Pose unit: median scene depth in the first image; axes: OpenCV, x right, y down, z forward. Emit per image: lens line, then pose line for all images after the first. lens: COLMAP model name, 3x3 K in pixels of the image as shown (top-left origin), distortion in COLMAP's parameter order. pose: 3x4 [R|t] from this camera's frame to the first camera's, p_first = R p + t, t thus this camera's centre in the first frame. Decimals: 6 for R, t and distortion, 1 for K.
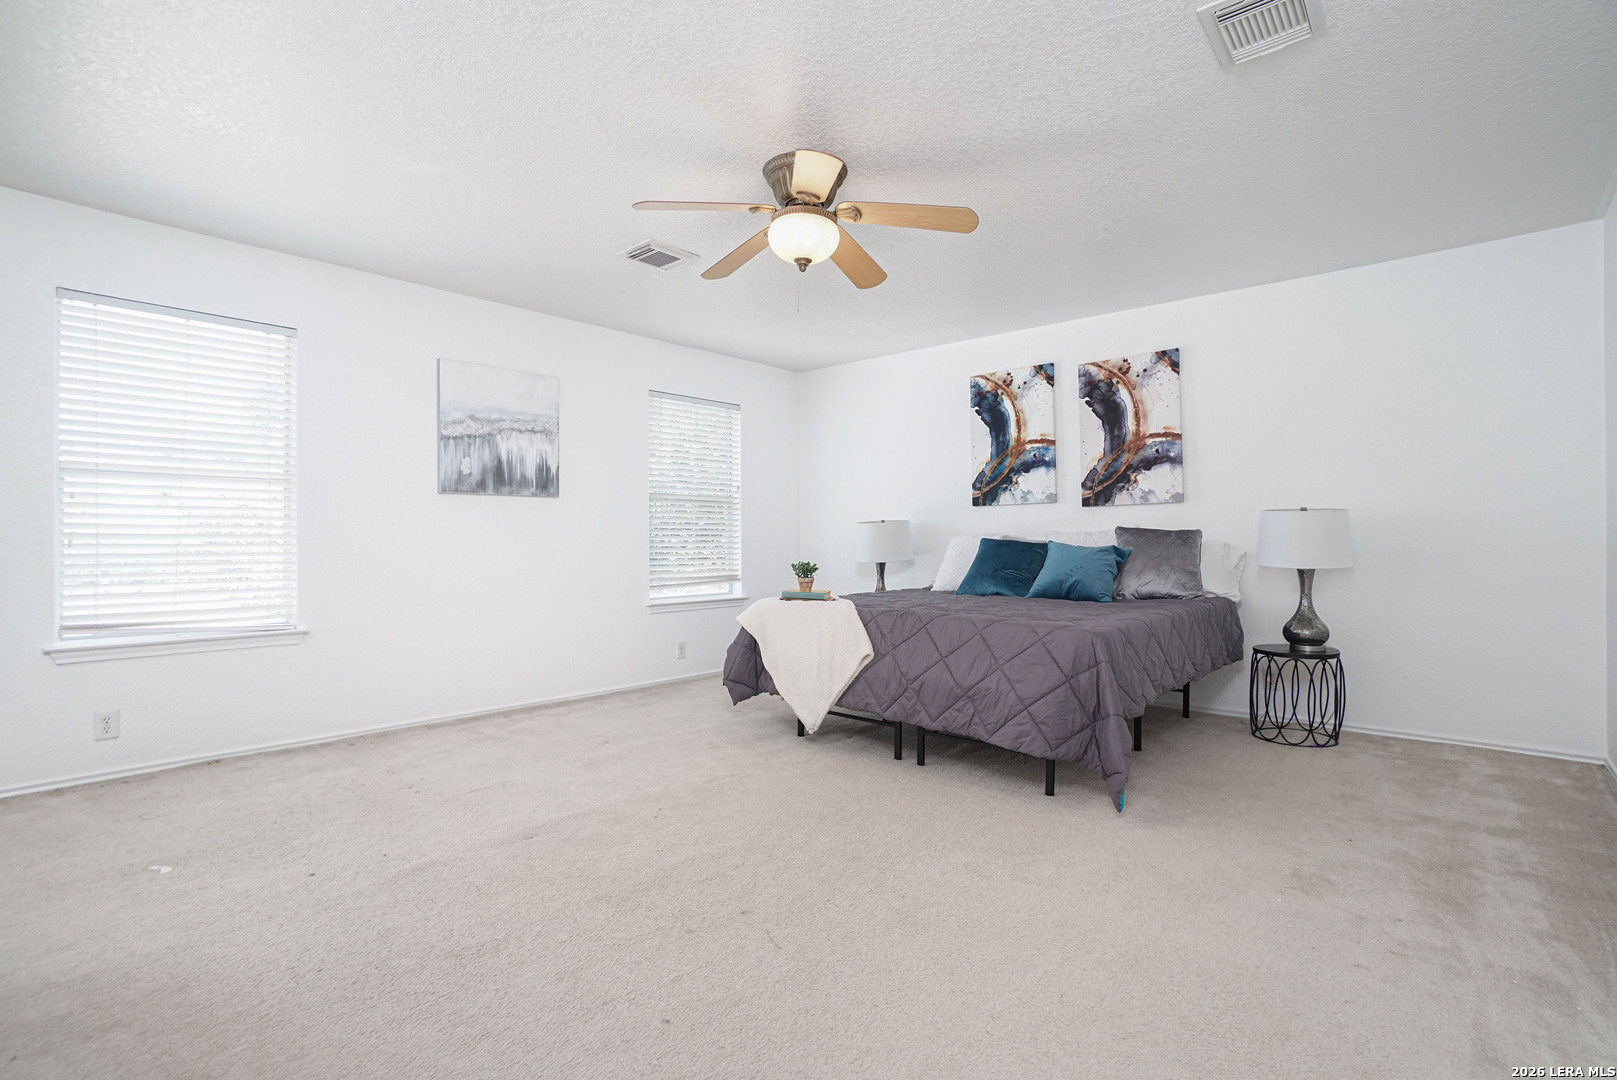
lens RADIAL K [[780.1, 0, 804.3], [0, 780.1, 530.7], [0, 0, 1]] dist [-0.032018, 0.007215]
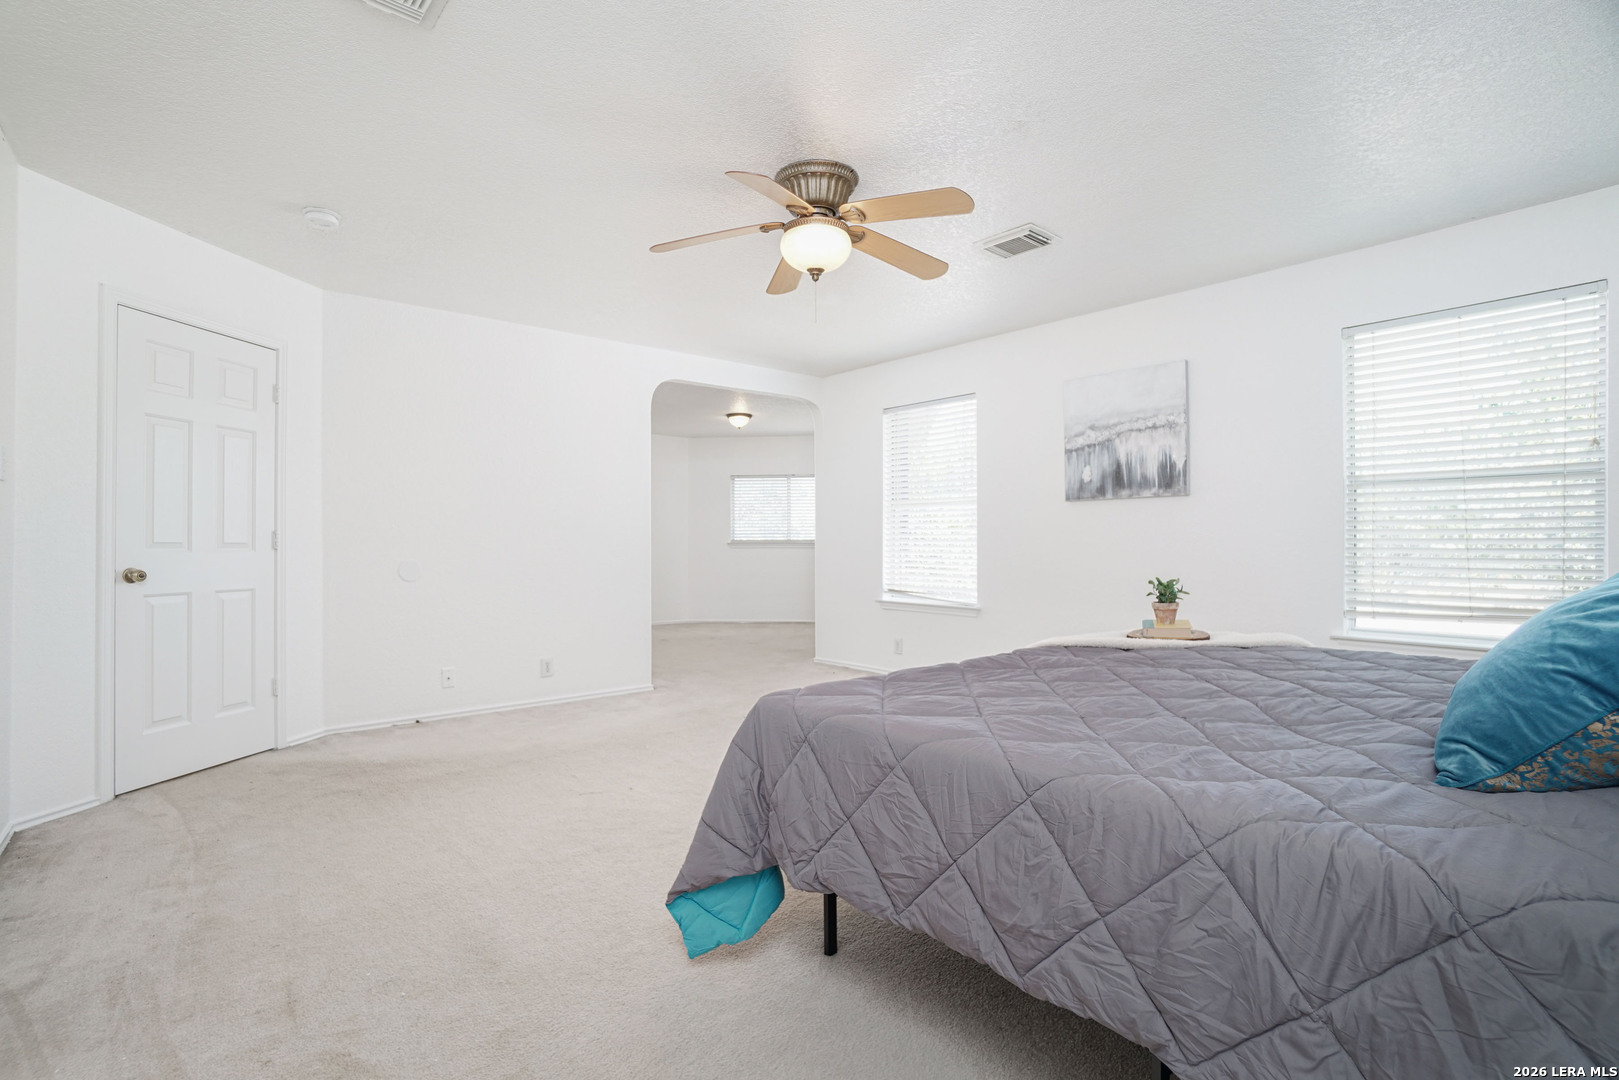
lens RADIAL K [[781.1, 0, 804.9], [0, 781.1, 544.0], [0, 0, 1]] dist [-0.032018, 0.007215]
pose [[-0.144391, 0.002934, -0.989516, 0.651576], [0.008666, 0.999961, 0.001700, 0.007033], [0.989483, -0.008330, -0.144411, 0.739772]]
